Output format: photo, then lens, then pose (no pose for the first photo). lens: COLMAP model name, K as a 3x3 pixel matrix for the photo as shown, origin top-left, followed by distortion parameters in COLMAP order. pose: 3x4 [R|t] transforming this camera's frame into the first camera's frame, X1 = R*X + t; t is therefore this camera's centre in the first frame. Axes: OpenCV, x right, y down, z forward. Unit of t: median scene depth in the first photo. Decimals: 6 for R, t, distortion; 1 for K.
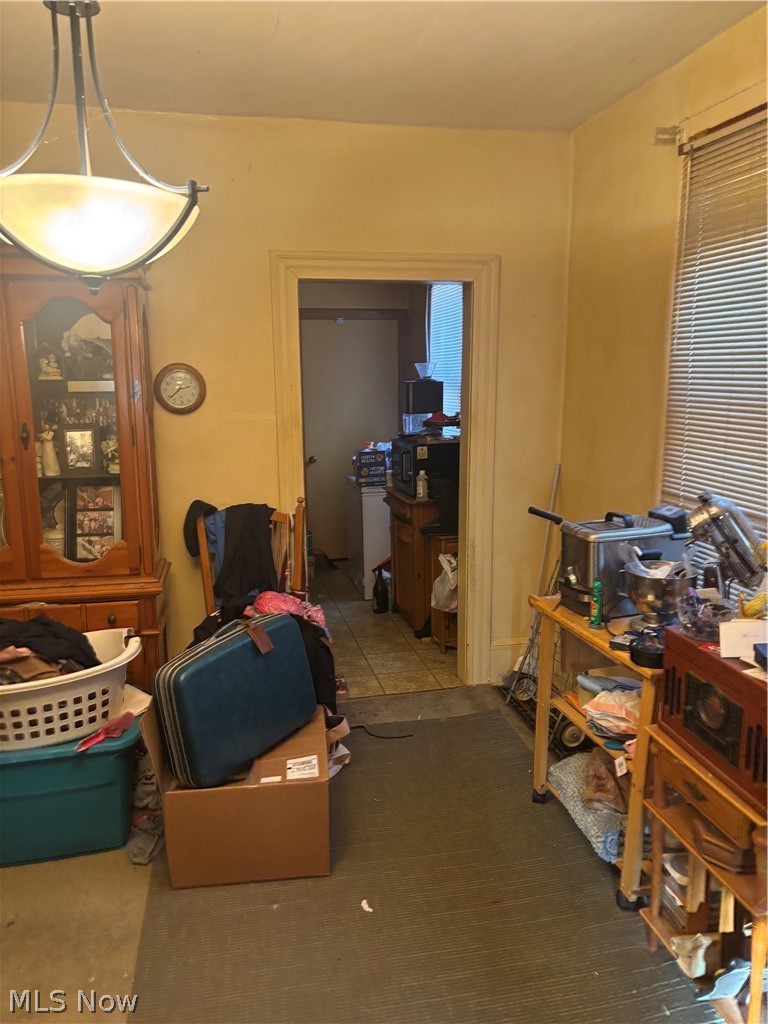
lens RADIAL K [[773.6, 0, 381.8], [0, 773.6, 516.5], [0, 0, 1]] dist [0.067068, -0.071858]
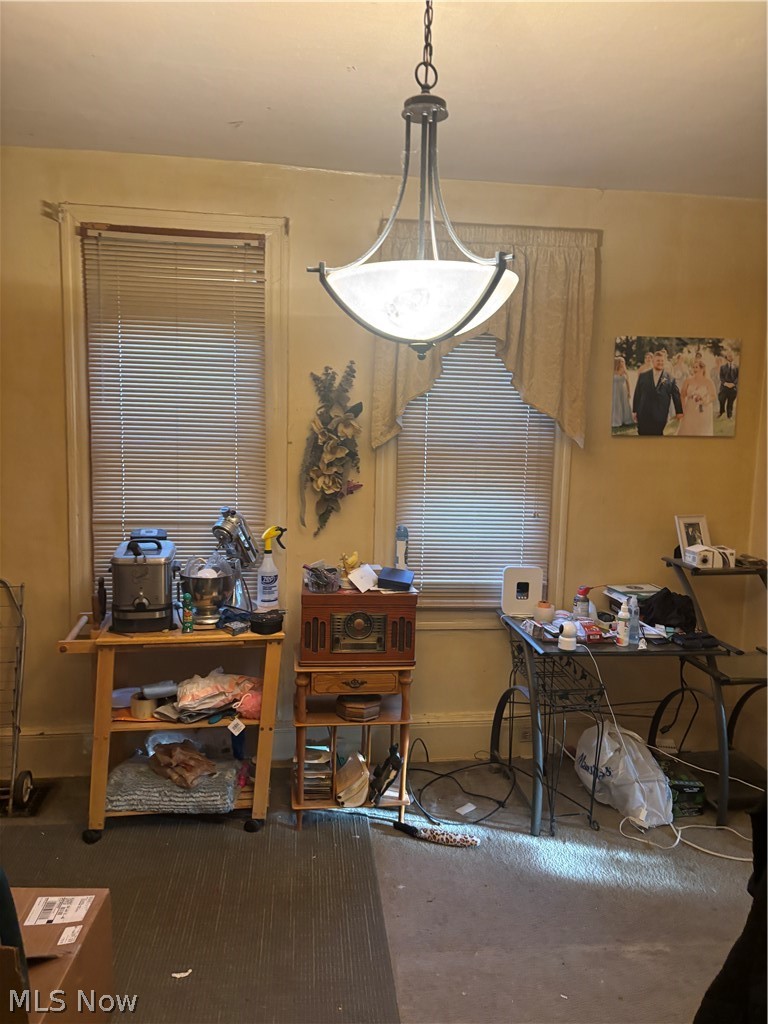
lens RADIAL K [[773.6, 0, 381.8], [0, 773.6, 516.5], [0, 0, 1]] dist [0.067068, -0.071858]
pose [[0.077047, -0.109351, 0.991013, -0.887664], [0.165361, 0.981603, 0.095457, -0.098772], [-0.983219, 0.156520, 0.093712, 0.583352]]
